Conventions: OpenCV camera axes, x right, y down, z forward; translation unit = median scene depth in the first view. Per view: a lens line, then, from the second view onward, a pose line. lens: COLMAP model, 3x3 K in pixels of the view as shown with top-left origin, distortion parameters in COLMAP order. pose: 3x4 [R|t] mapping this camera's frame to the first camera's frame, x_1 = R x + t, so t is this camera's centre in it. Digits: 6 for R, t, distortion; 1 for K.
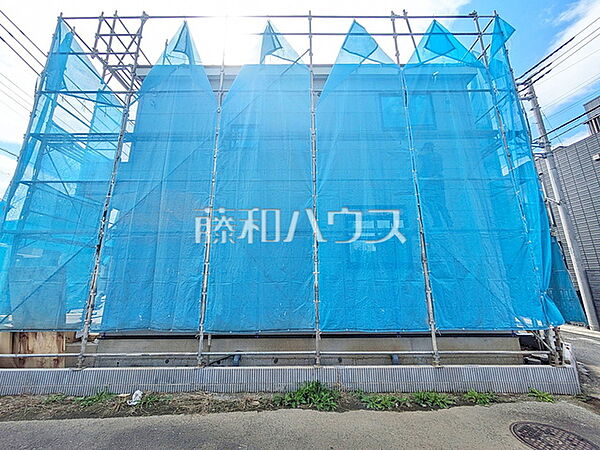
lens RADIAL K [[230.3, 0, 300.0], [0, 230.3, 225.0], [0, 0, 1]] dist [-0.010017, -0.000069]
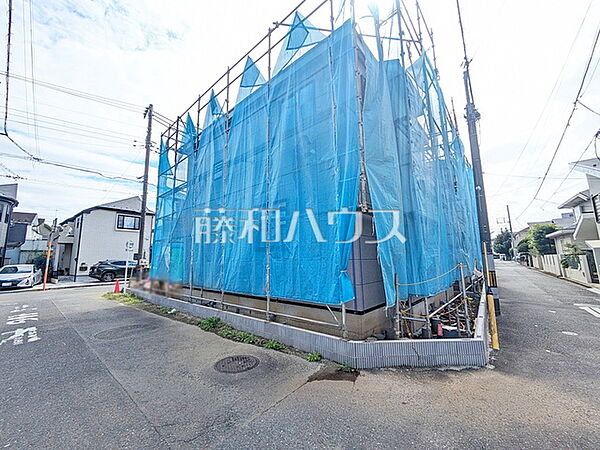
lens RADIAL K [[237.3, 0, 300.0], [0, 237.3, 225.0], [0, 0, 1]] dist [-0.008722, -0.000206]
pose [[0.757890, -0.106159, -0.643687, 1.245608], [0.163252, 0.986141, 0.029579, 0.024888], [0.631626, -0.127500, 0.764717, 0.075554]]
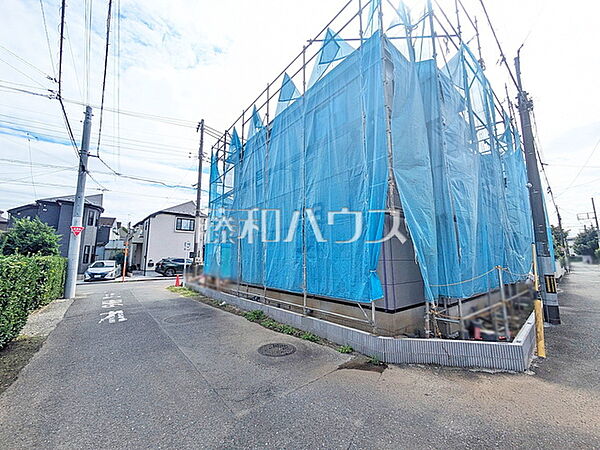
lens RADIAL K [[237.3, 0, 300.0], [0, 237.3, 225.0], [0, 0, 1]] dist [-0.008722, -0.000206]
pose [[0.634982, -0.112532, -0.764287, 1.334142], [0.177186, 0.984175, 0.002302, 0.013074], [0.751933, -0.136882, 0.644873, 0.032156]]
